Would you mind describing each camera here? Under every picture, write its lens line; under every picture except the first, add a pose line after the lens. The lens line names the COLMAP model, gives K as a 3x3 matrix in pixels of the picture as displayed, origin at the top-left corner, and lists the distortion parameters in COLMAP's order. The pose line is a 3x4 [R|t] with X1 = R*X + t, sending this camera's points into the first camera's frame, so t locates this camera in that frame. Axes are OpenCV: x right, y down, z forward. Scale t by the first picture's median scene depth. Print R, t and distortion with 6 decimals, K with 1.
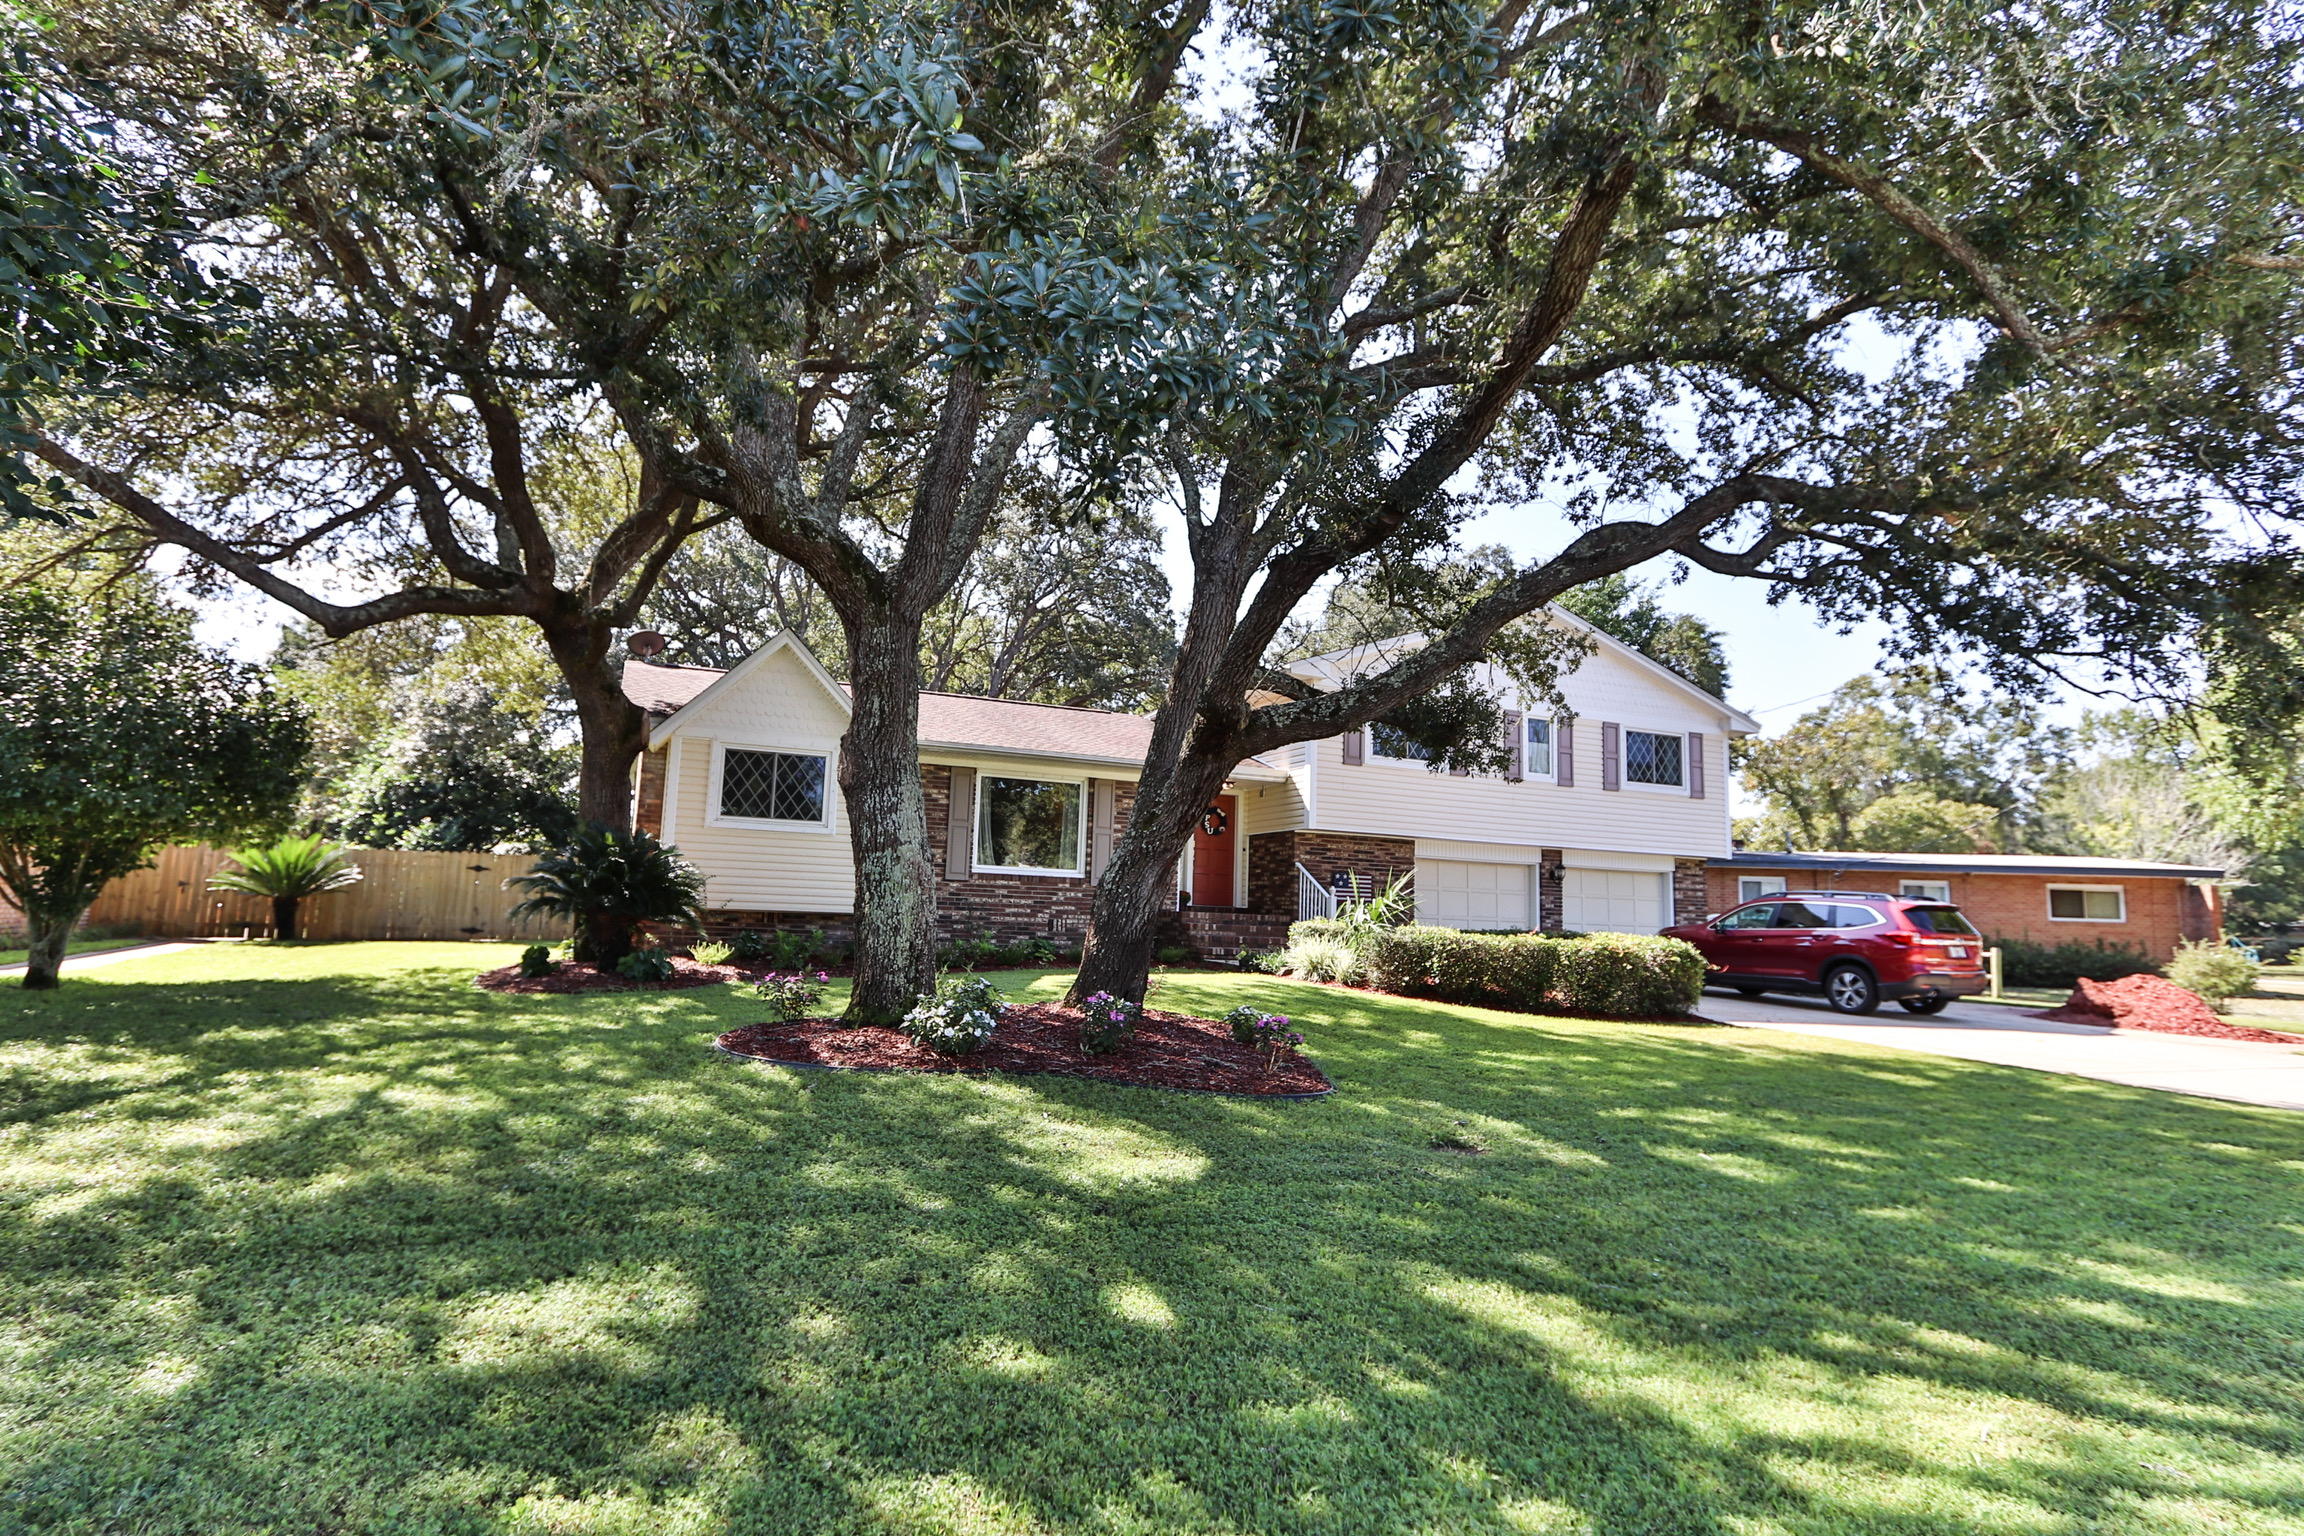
lens RADIAL K [[1195.1, 0, 1152.0], [0, 1195.1, 768.0], [0, 0, 1]] dist [-0.014501, 0.000237]
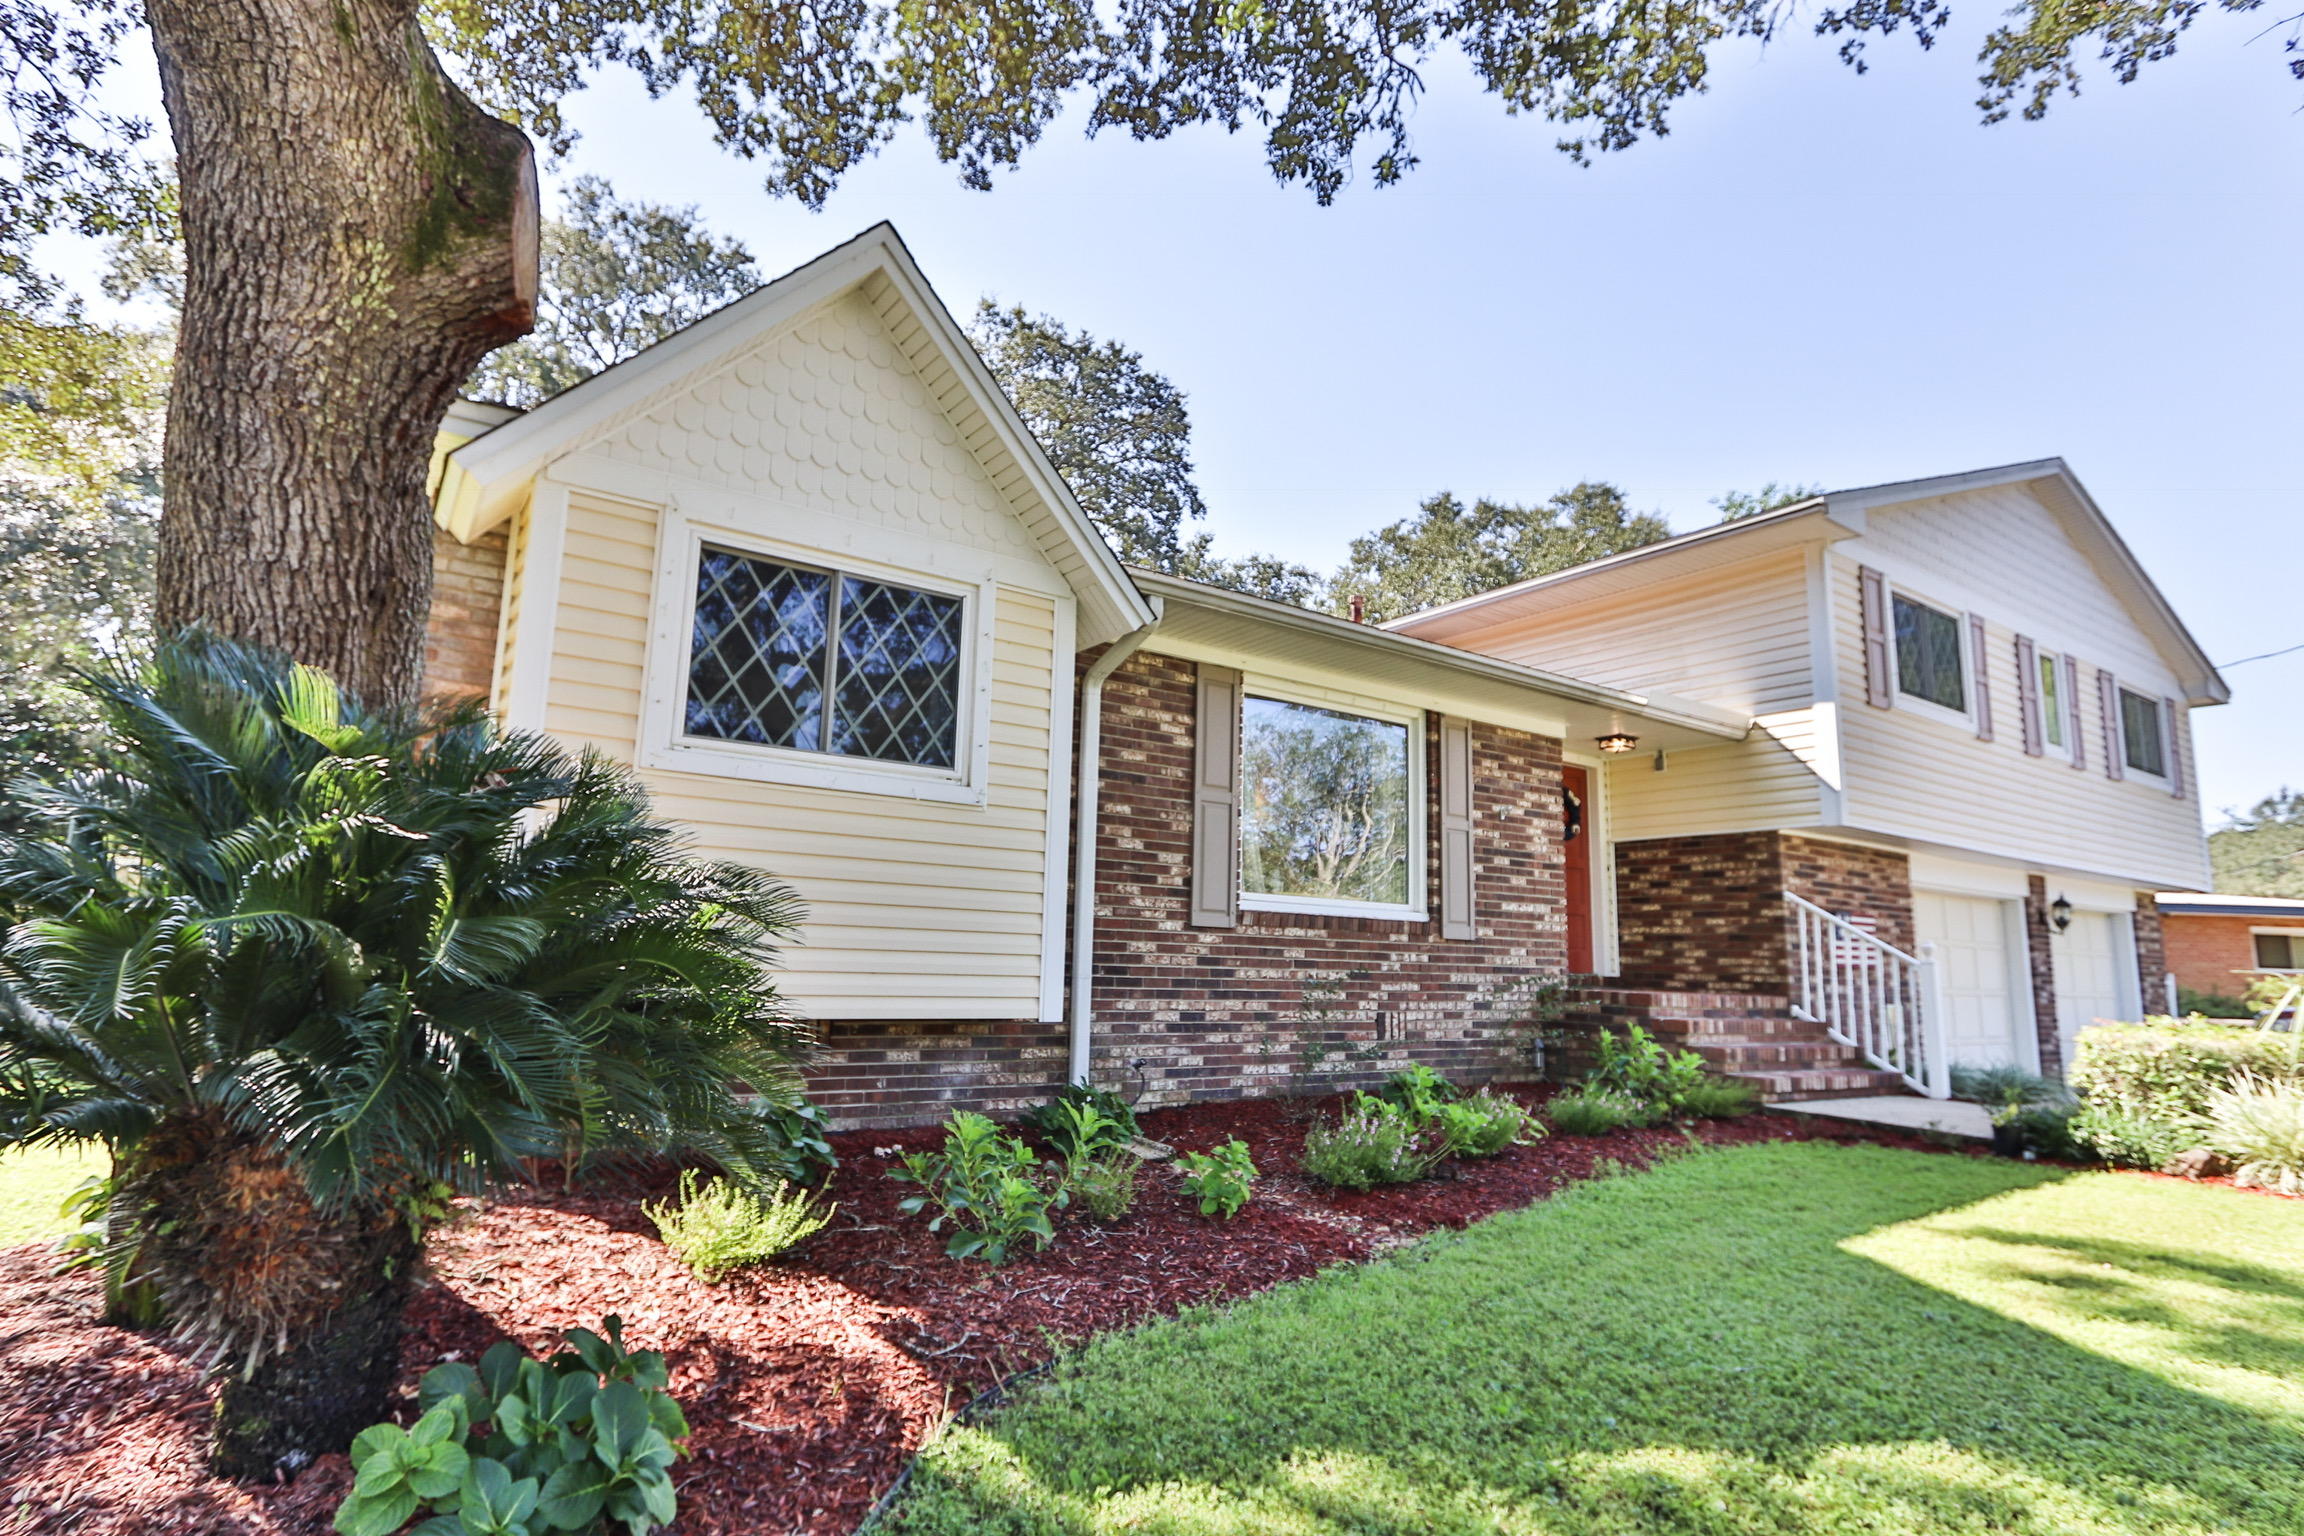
lens RADIAL K [[1195.1, 0, 1152.0], [0, 1195.1, 768.0], [0, 0, 1]] dist [-0.014501, 0.000237]
pose [[0.978803, 0.033827, 0.201993, -0.267945], [-0.029950, 0.999304, -0.022220, 0.046640], [-0.202604, 0.015699, 0.979135, 0.578440]]
